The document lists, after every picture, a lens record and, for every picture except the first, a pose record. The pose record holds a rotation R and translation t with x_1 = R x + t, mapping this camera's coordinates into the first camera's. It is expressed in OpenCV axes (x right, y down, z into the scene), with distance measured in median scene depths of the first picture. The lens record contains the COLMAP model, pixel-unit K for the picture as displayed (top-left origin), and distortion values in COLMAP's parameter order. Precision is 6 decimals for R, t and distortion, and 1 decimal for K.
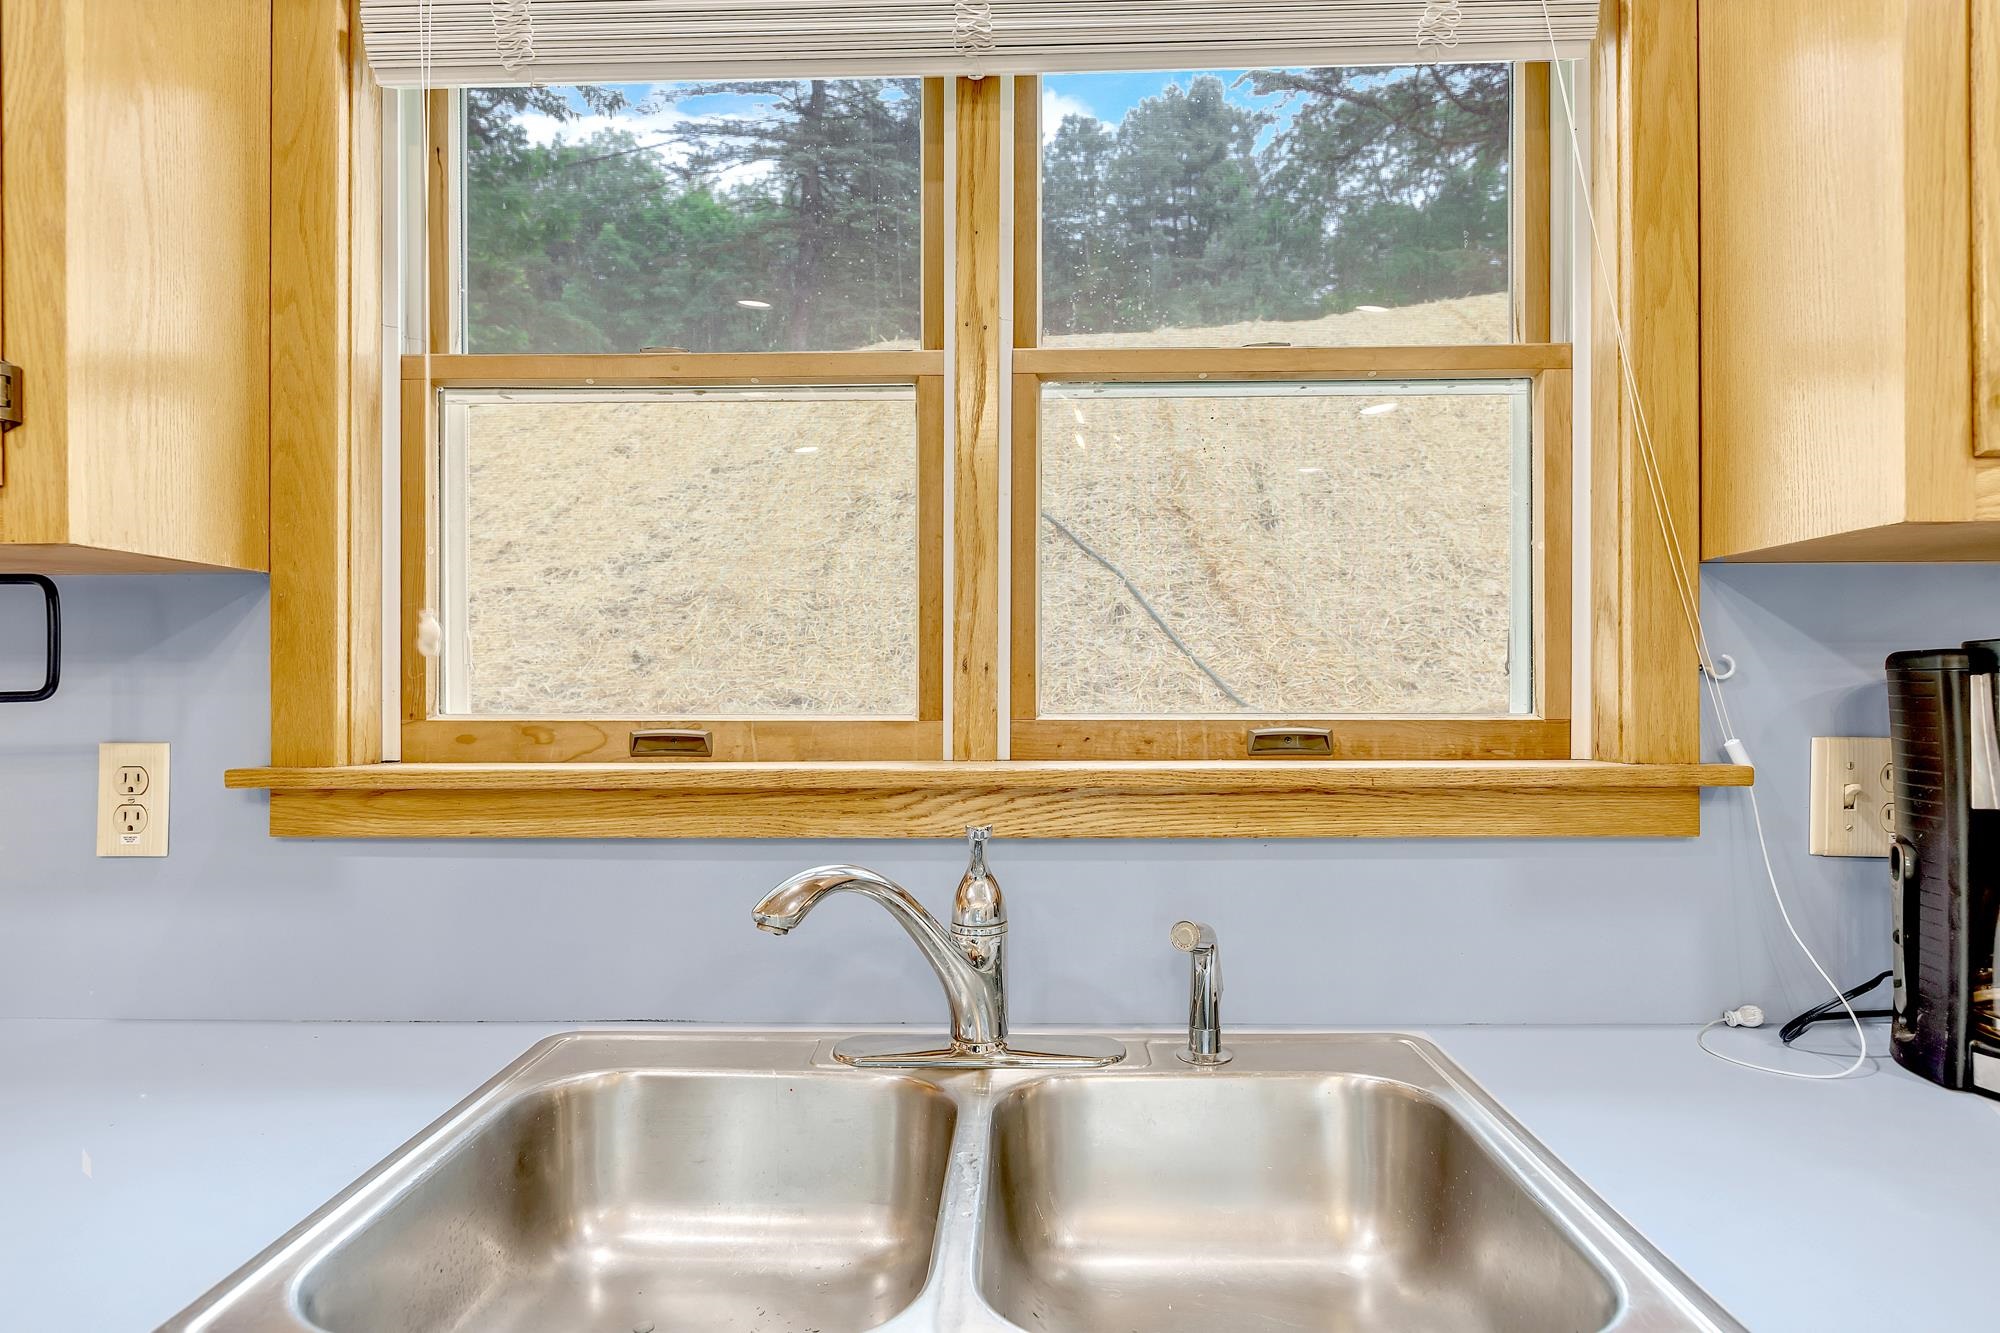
lens RADIAL K [[1160.8, 0, 988.0], [0, 1160.8, 664.7], [0, 0, 1]] dist [-0.003104, -0.000710]
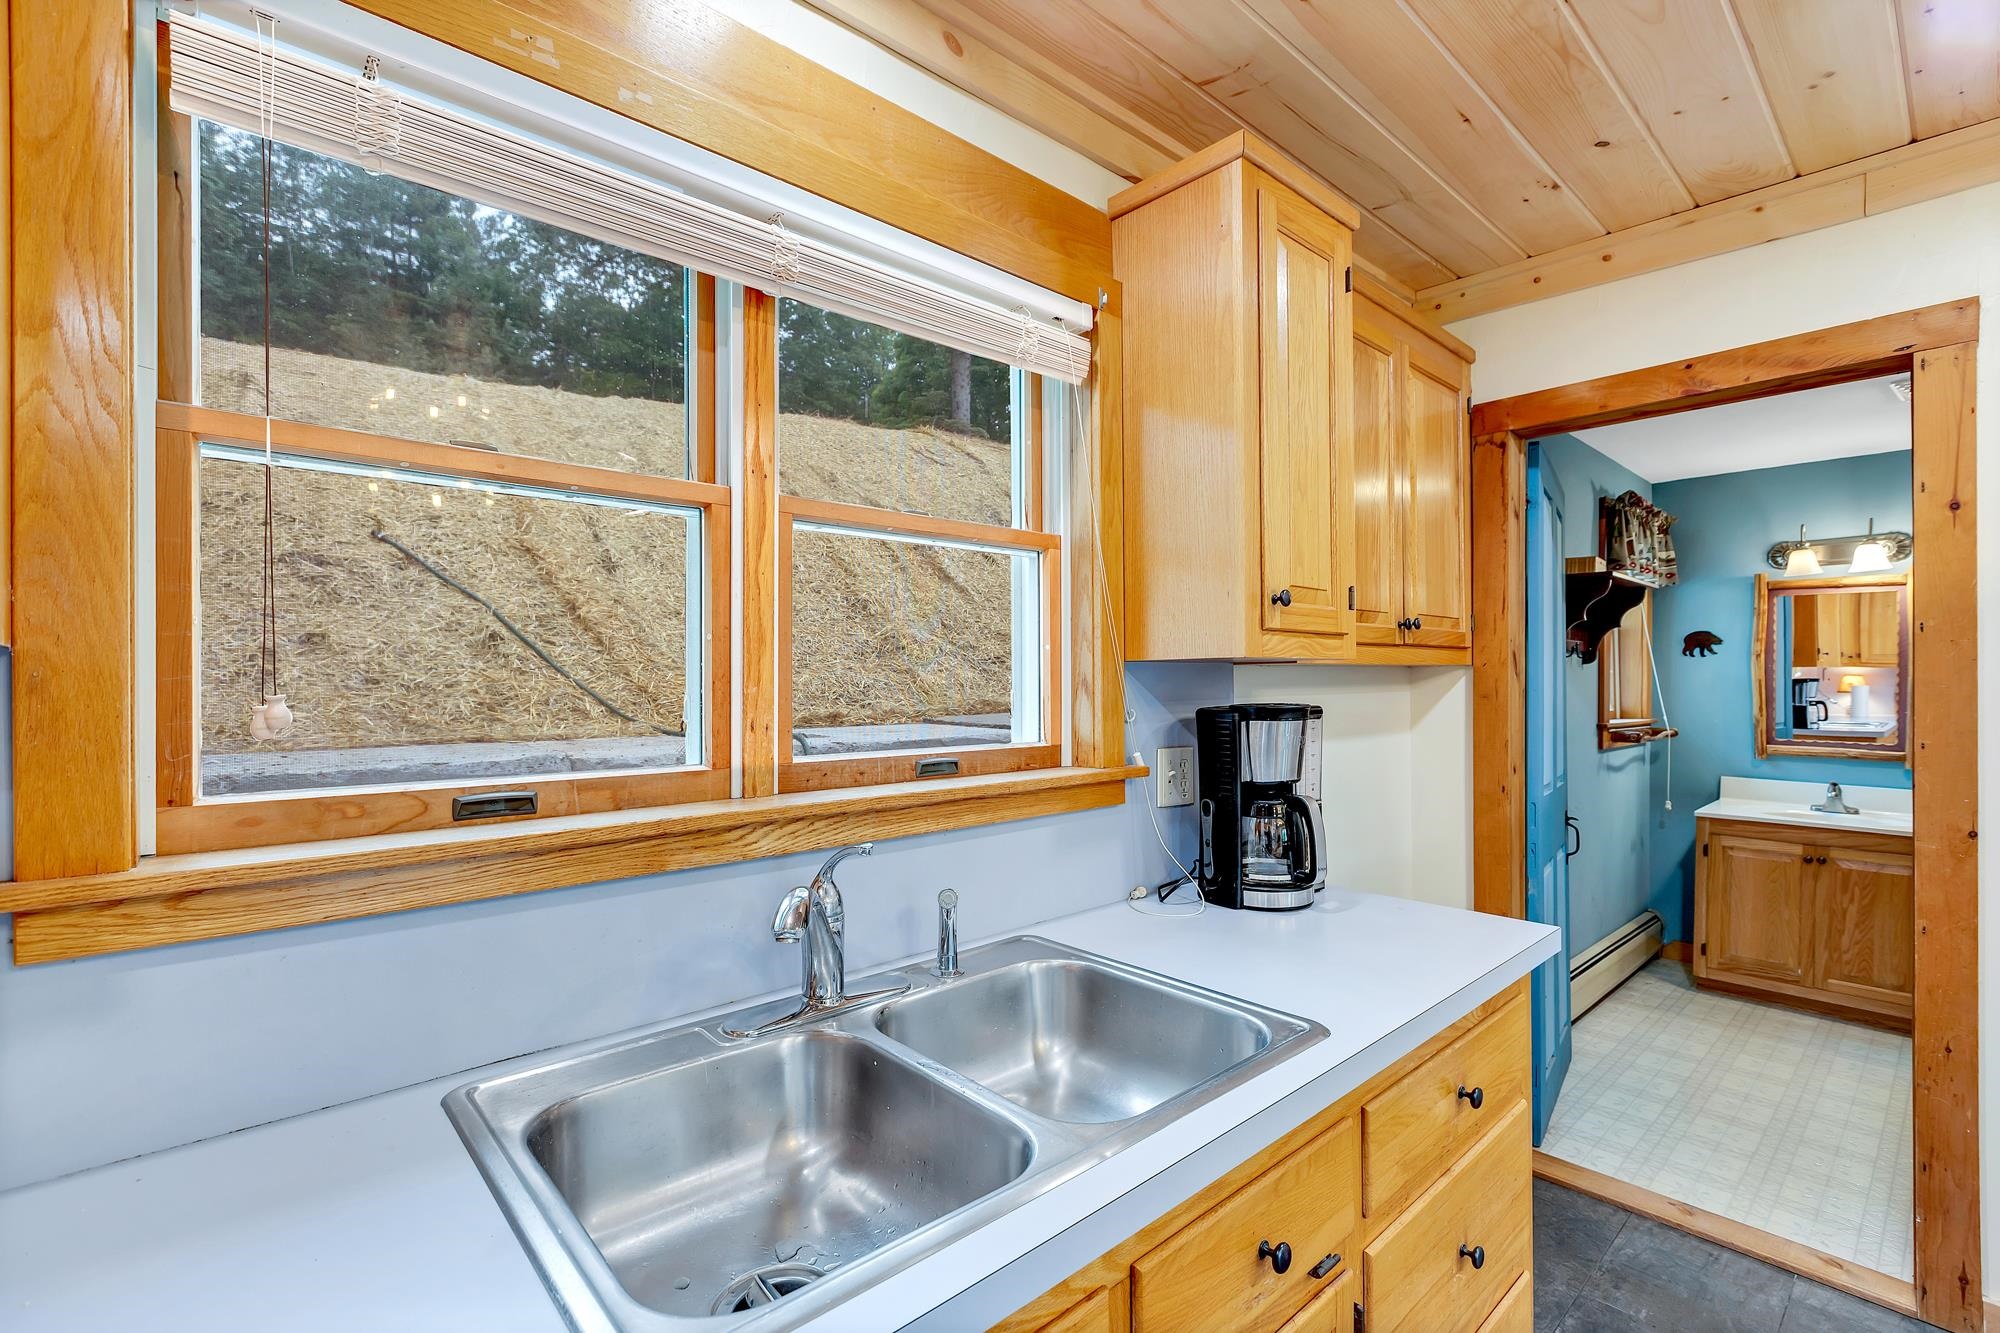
lens RADIAL K [[905.4, 0, 1008.3], [0, 905.4, 666.2], [0, 0, 1]] dist [0.001638, -0.000864]
pose [[0.720779, 0.010540, 0.693085, -0.148696], [-0.008344, 0.999944, -0.006529, -0.018084], [-0.693115, -0.001077, 0.720826, 0.011056]]
